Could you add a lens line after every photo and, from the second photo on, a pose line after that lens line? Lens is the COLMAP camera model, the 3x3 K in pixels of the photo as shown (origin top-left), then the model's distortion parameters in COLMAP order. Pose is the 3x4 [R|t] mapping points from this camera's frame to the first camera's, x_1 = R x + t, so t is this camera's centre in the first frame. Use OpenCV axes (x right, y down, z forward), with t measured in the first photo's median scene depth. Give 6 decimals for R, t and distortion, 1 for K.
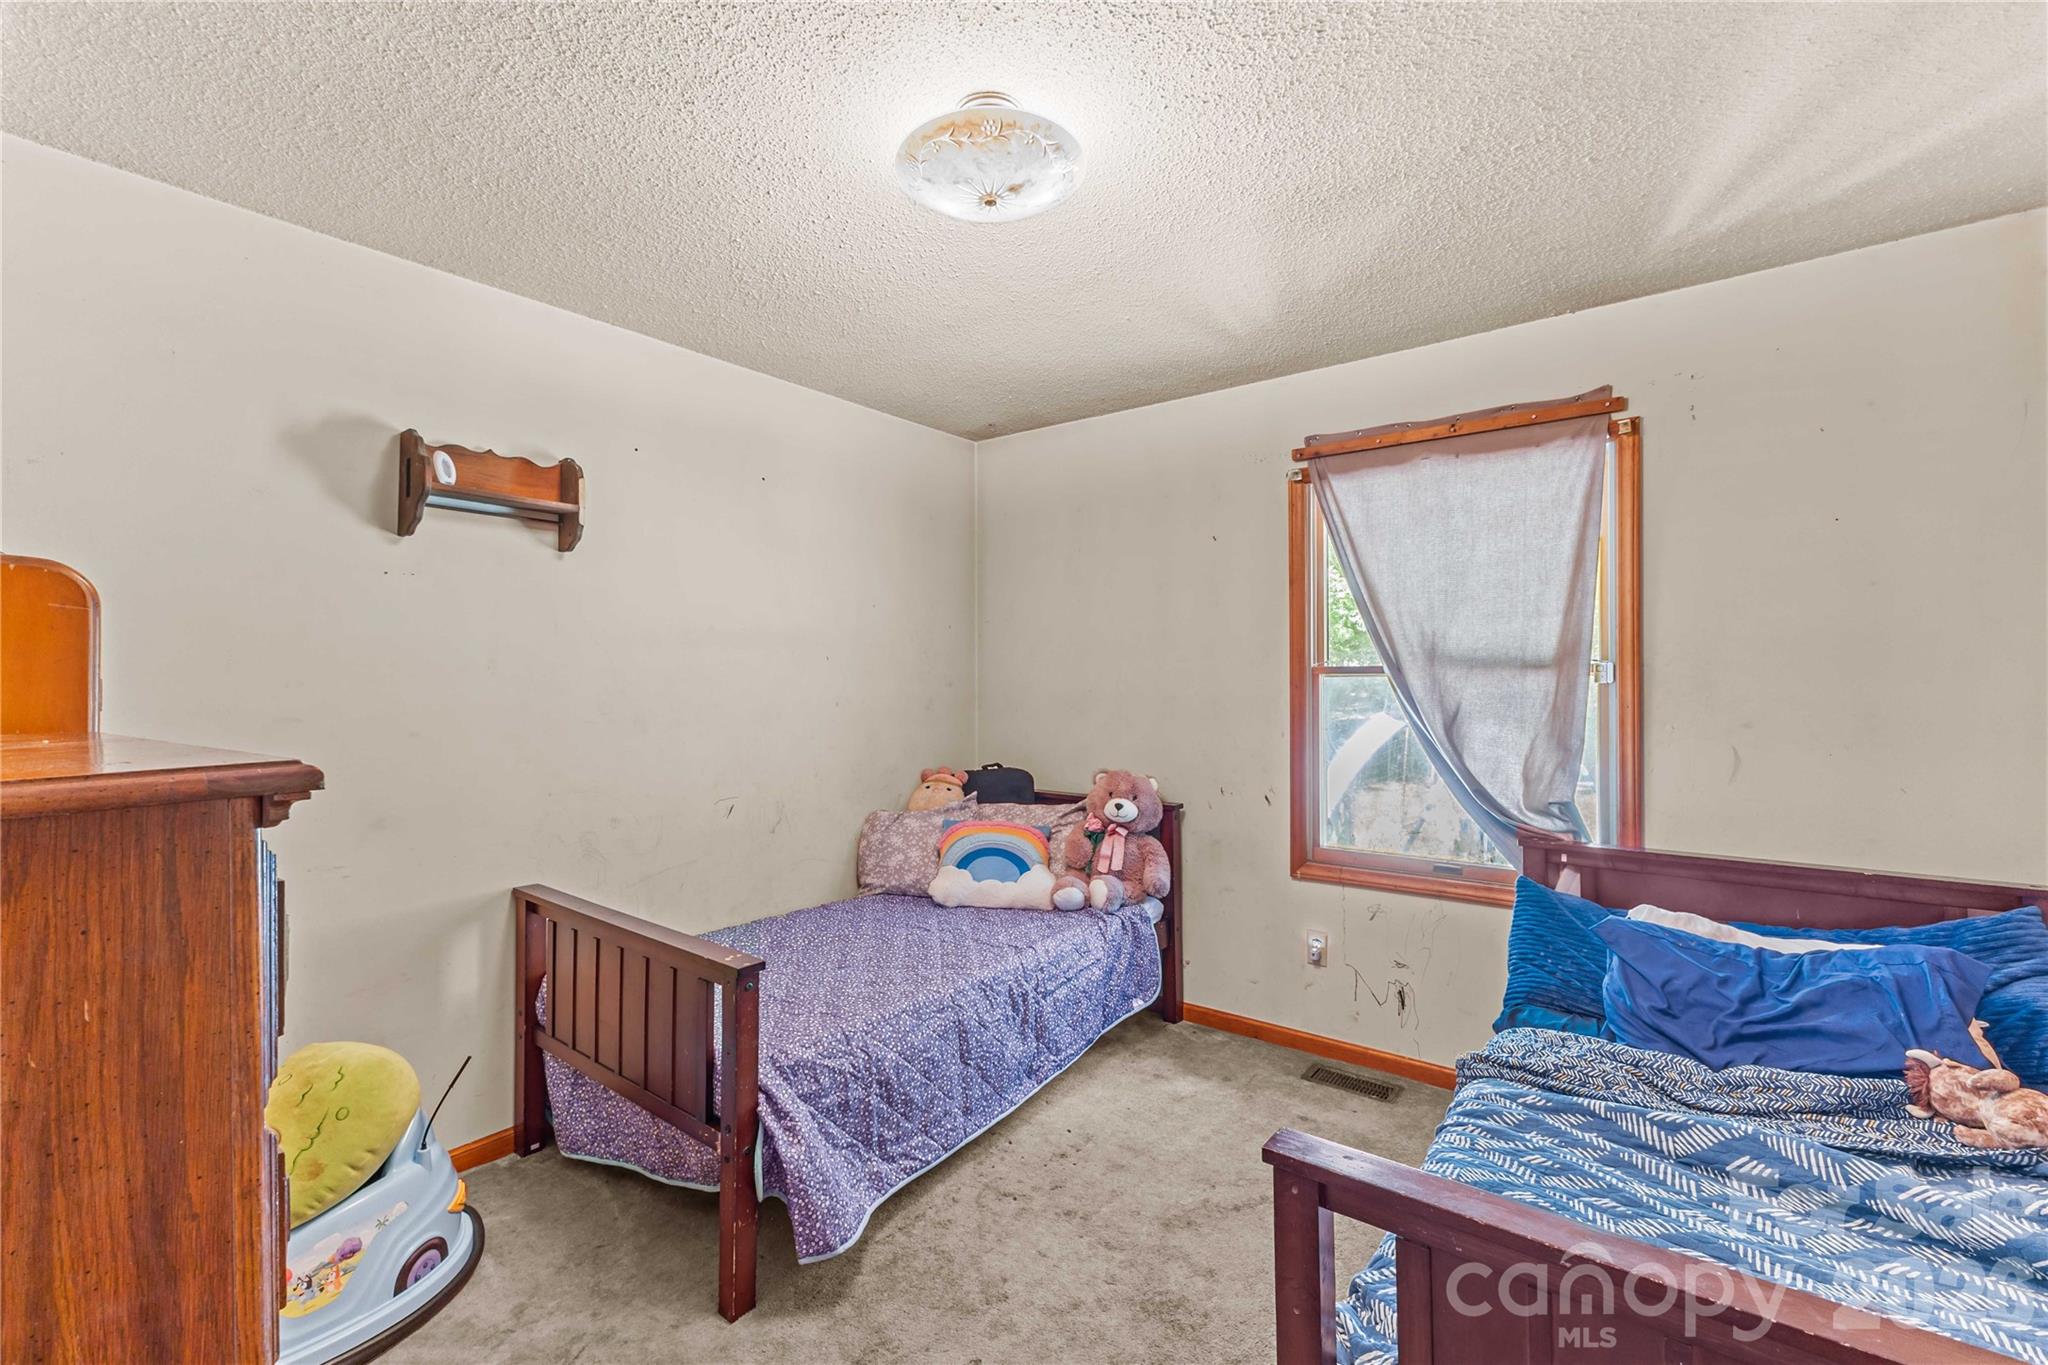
lens RADIAL K [[884.0, 0, 1024.0], [0, 884.0, 682.5], [0, 0, 1]] dist [0.008485, -0.000498]
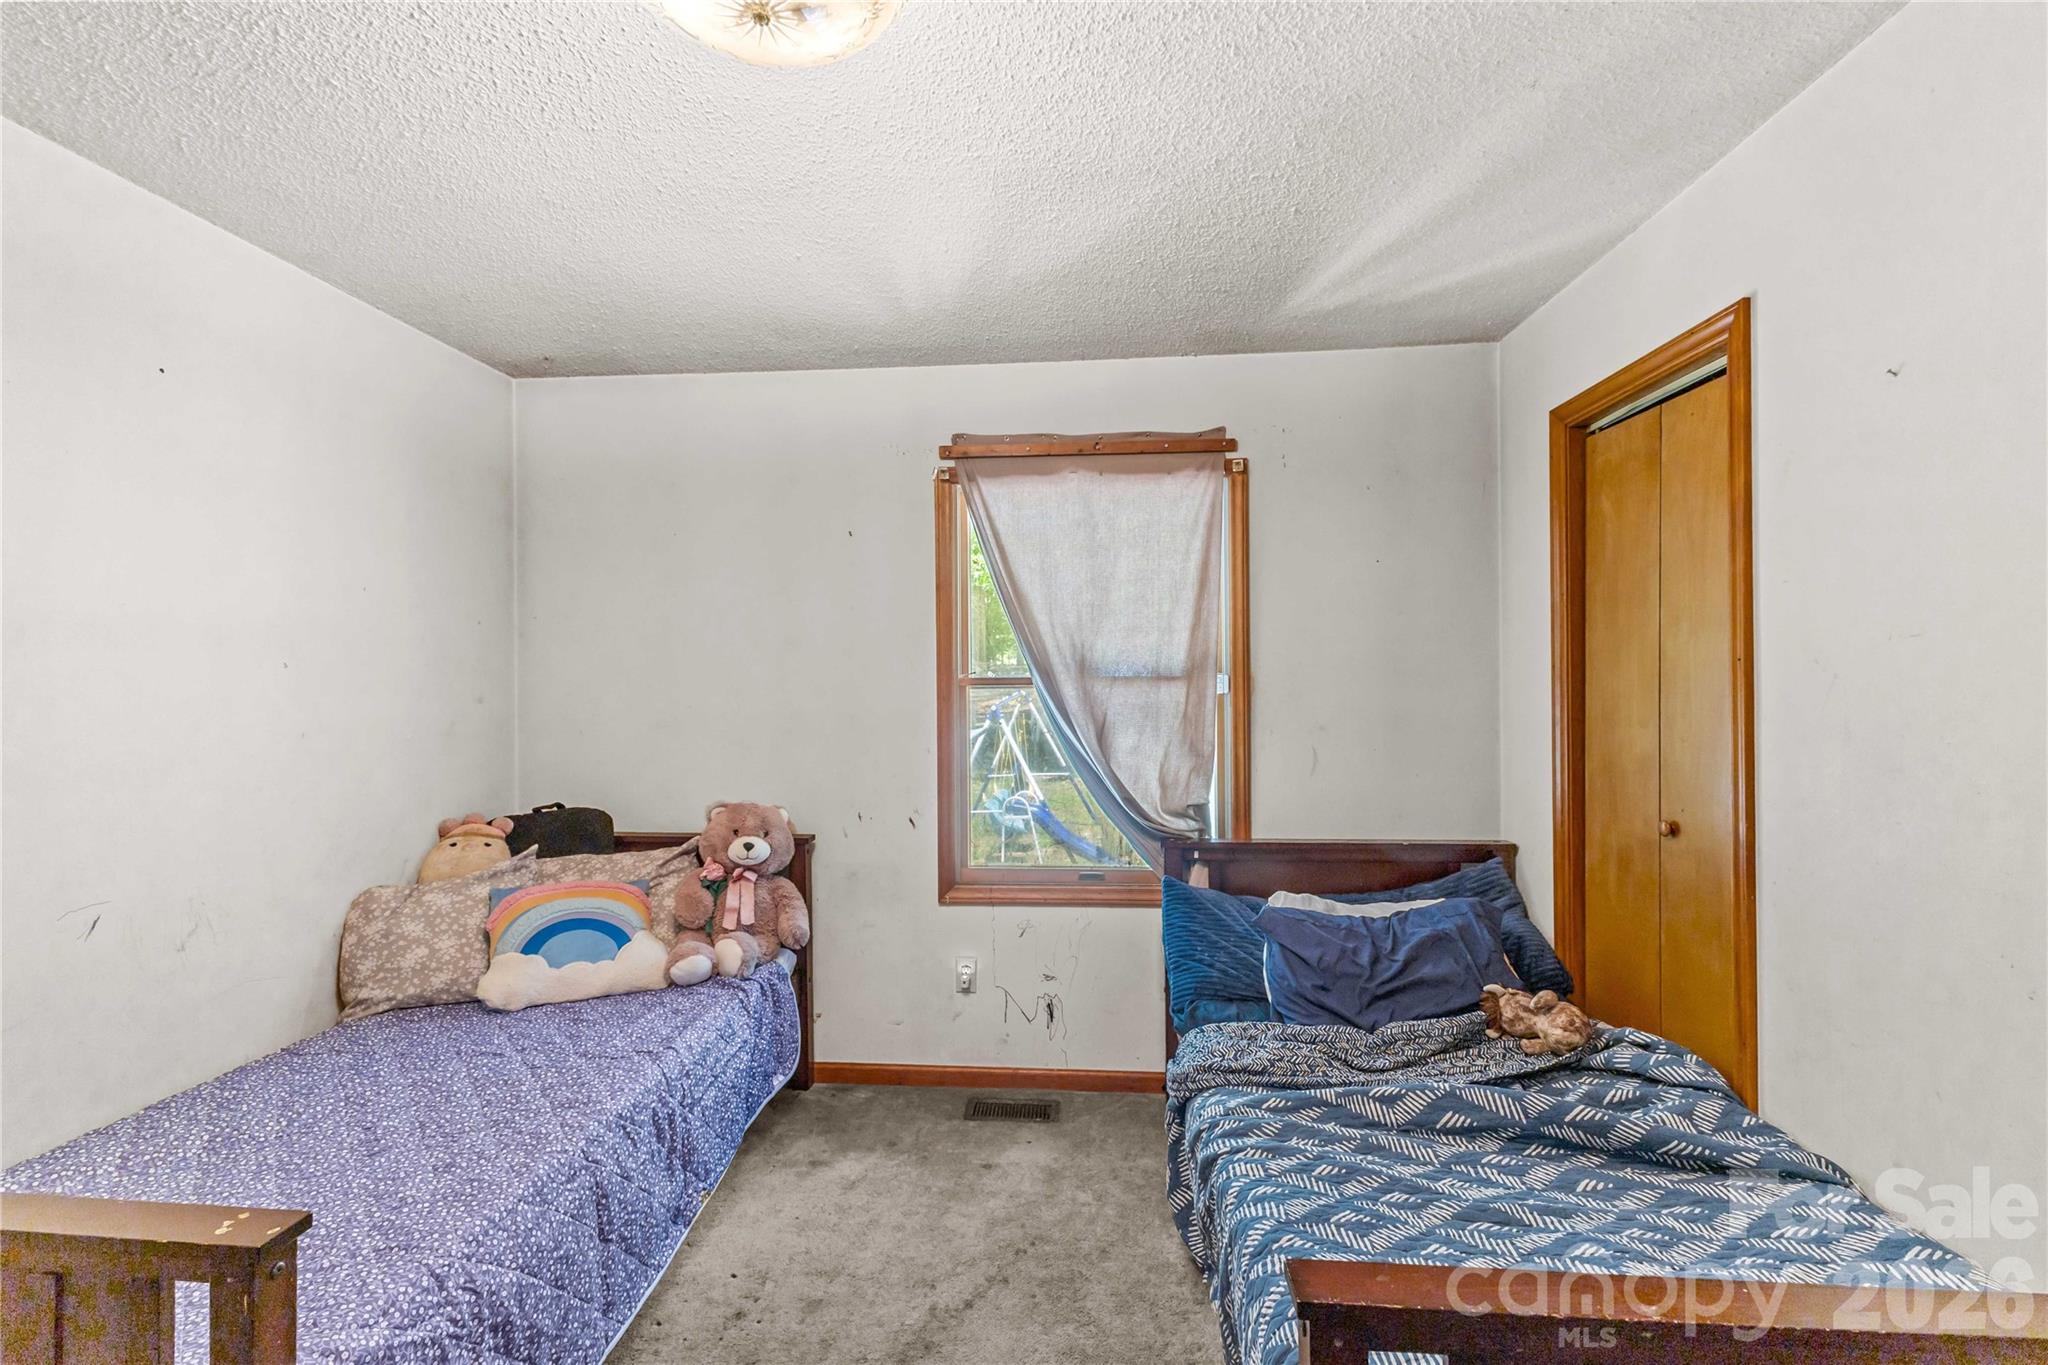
lens RADIAL K [[884.0, 0, 1024.0], [0, 884.0, 682.5], [0, 0, 1]] dist [0.008485, -0.000498]
pose [[0.839334, -0.003346, 0.543606, -0.147456], [0.006646, 0.999969, -0.004106, -0.009629], [-0.543576, 0.007059, 0.839330, 0.189497]]
